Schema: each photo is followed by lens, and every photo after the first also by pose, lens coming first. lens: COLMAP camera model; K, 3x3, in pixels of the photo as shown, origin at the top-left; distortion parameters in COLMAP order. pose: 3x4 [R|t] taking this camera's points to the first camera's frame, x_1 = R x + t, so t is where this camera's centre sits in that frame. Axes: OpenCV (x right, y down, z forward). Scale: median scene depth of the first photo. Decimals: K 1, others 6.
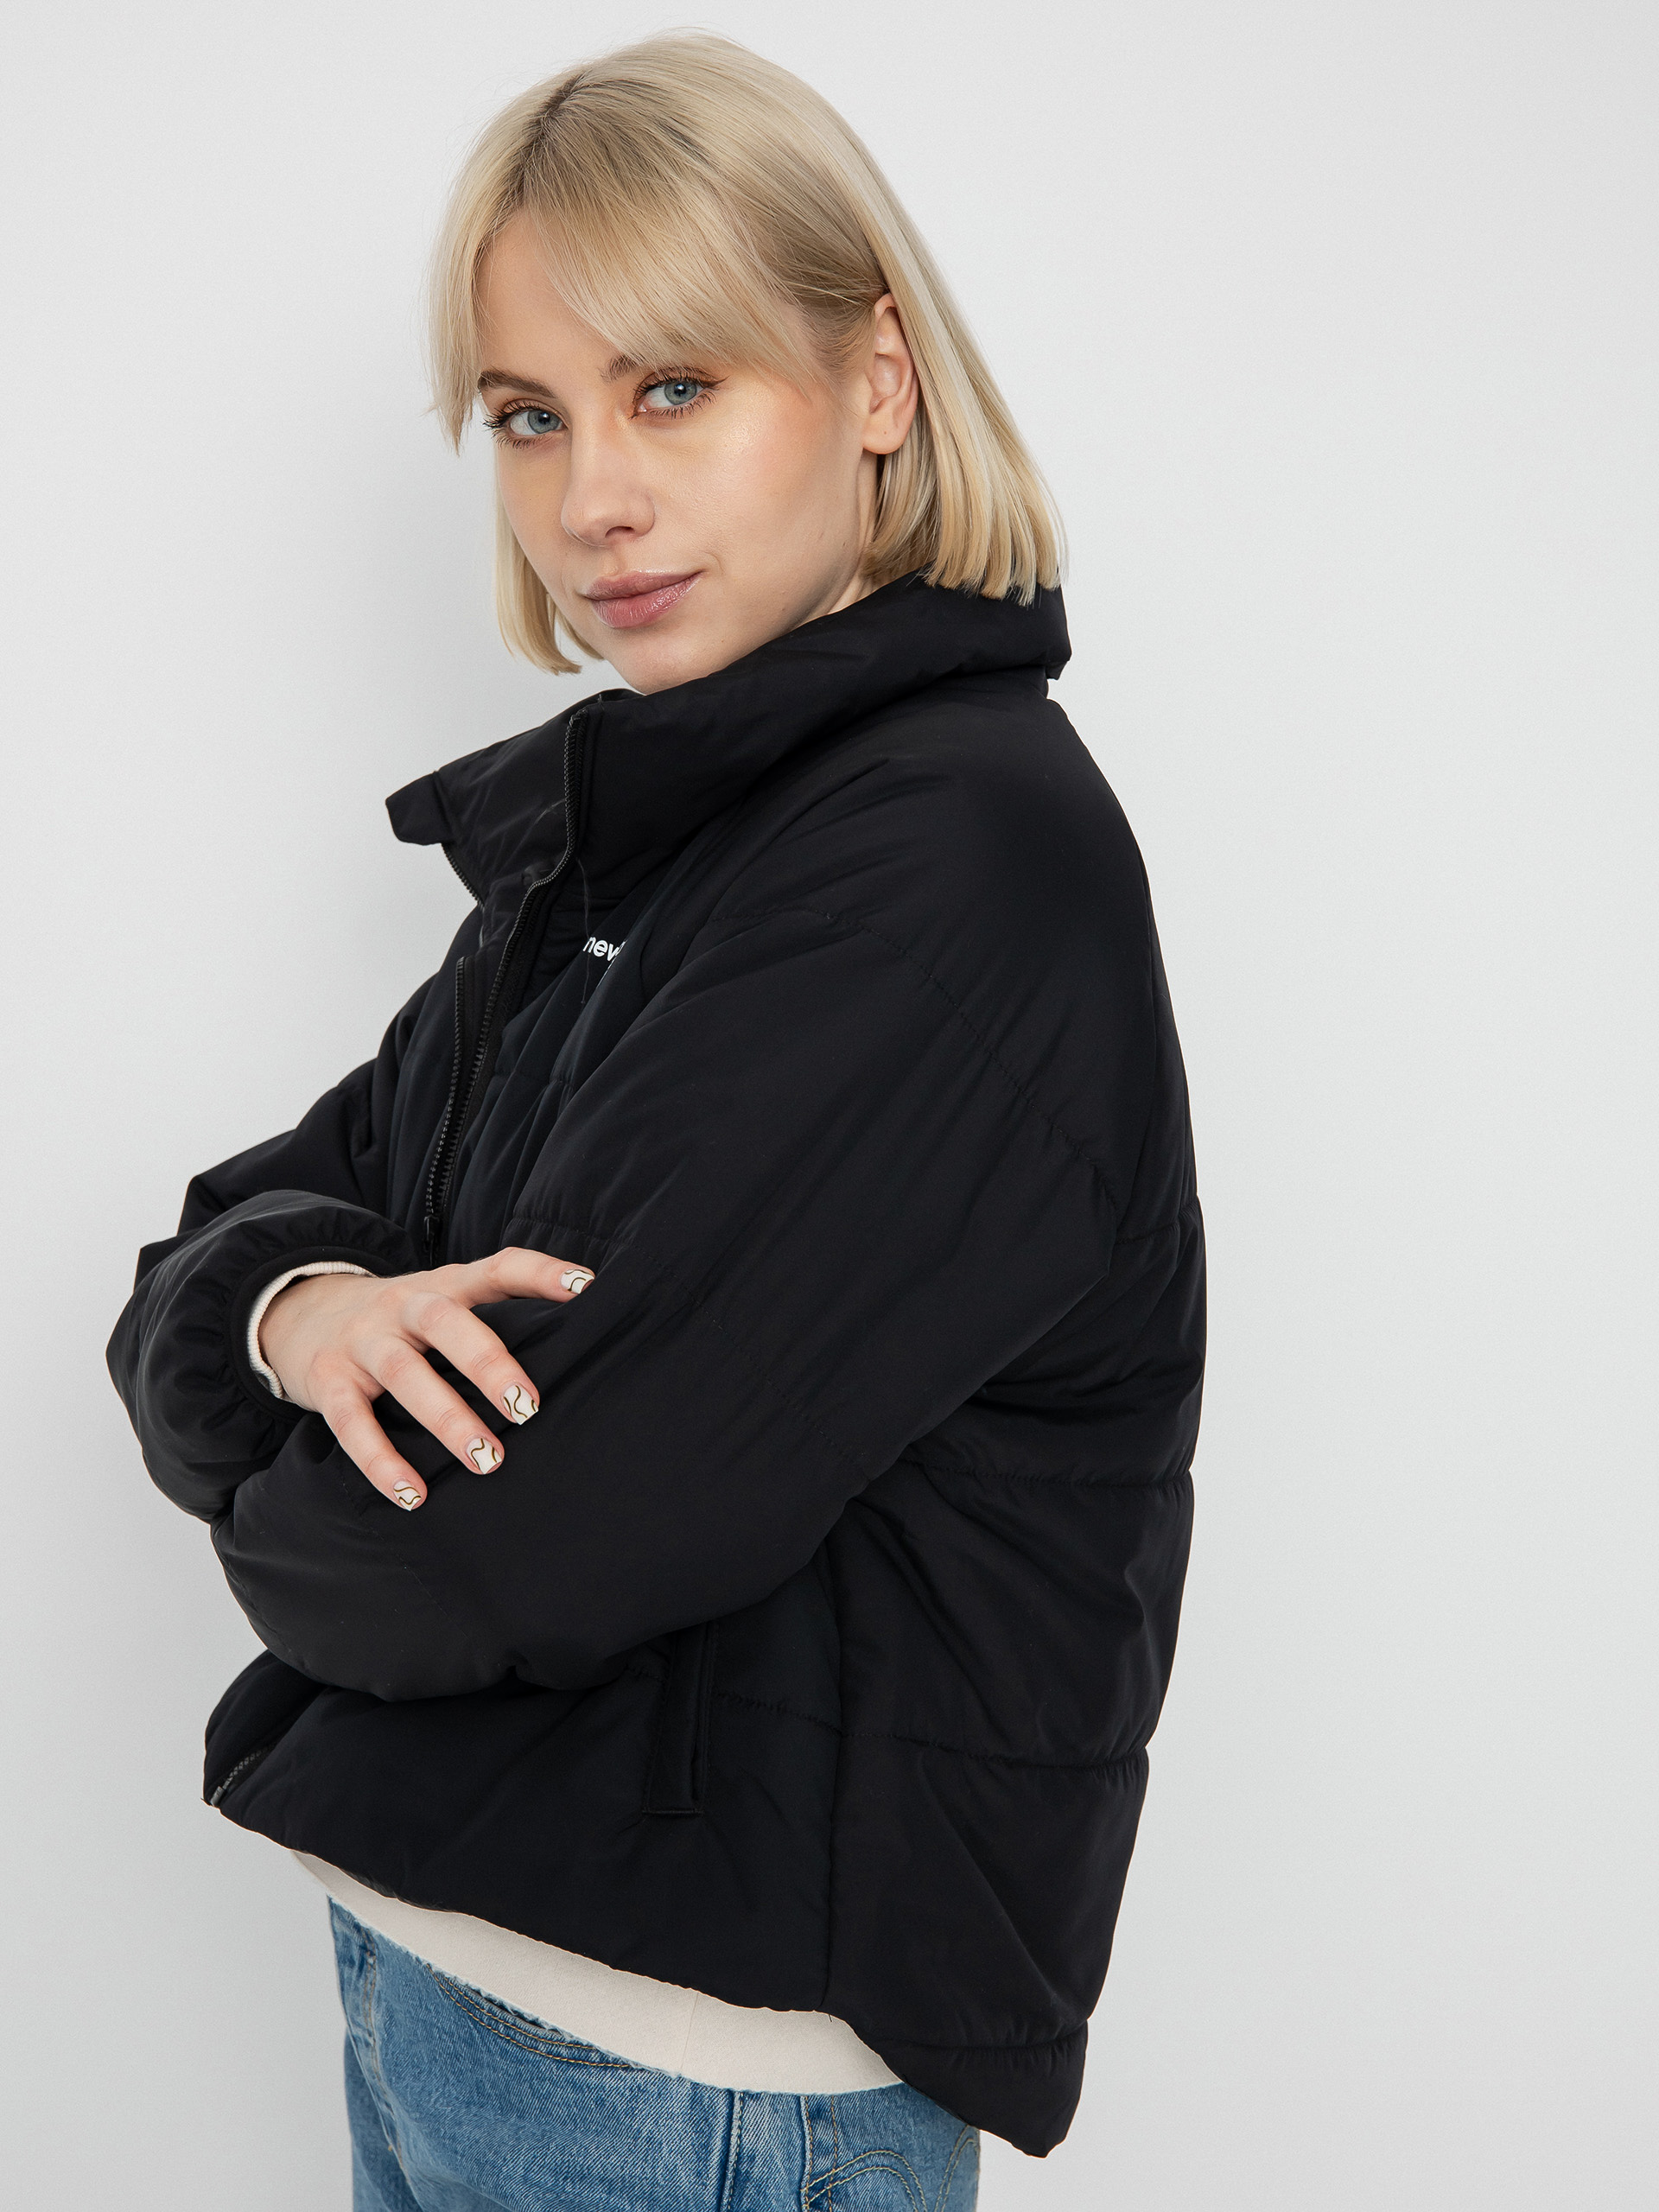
lens RADIAL K [[3743.5, 0, 825.9], [0, 3743.5, 1111.1], [0, 0, 1]] dist [-0.027112, 0.000000]
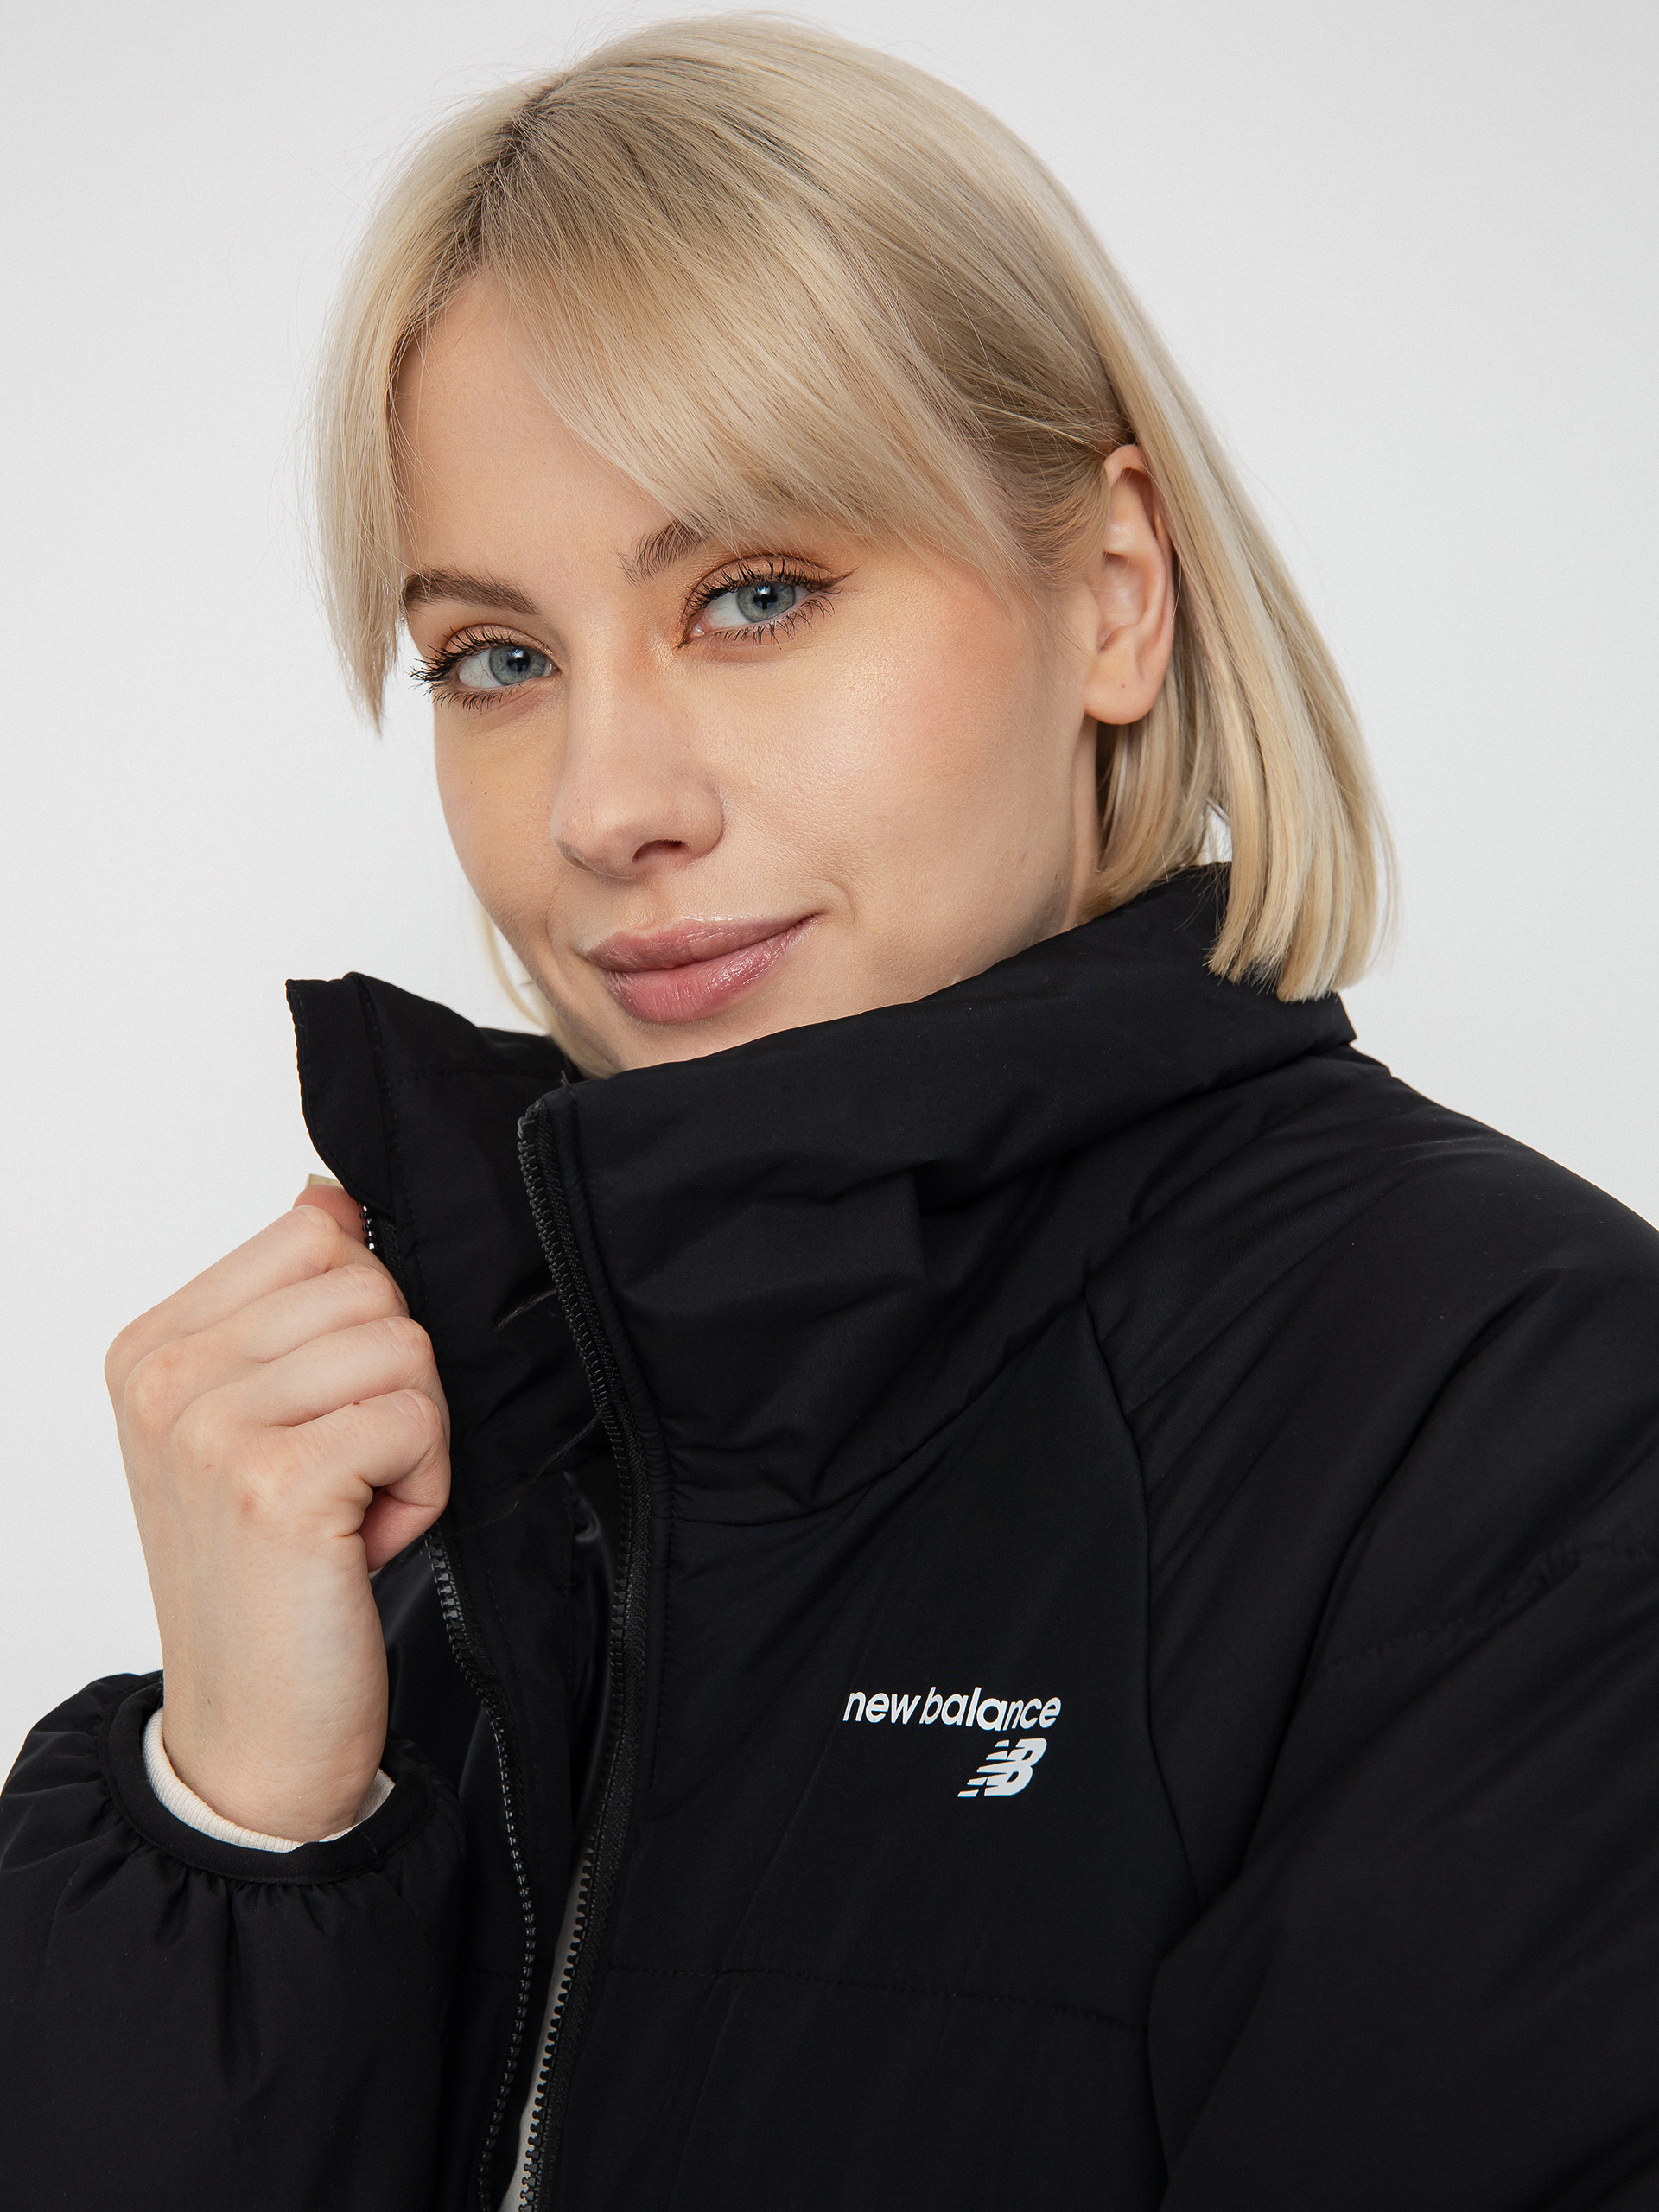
lens RADIAL K [[3743.5, 0, 829.9], [0, 3743.5, 1104.0], [0, 0, 1]] dist [-0.027112, 0.000000]
pose [[0.999863, -0.013702, 0.009315, -0.035768], [0.014991, 0.987562, -0.156512, -0.032402], [-0.007054, 0.156630, 0.987632, 0.466763]]
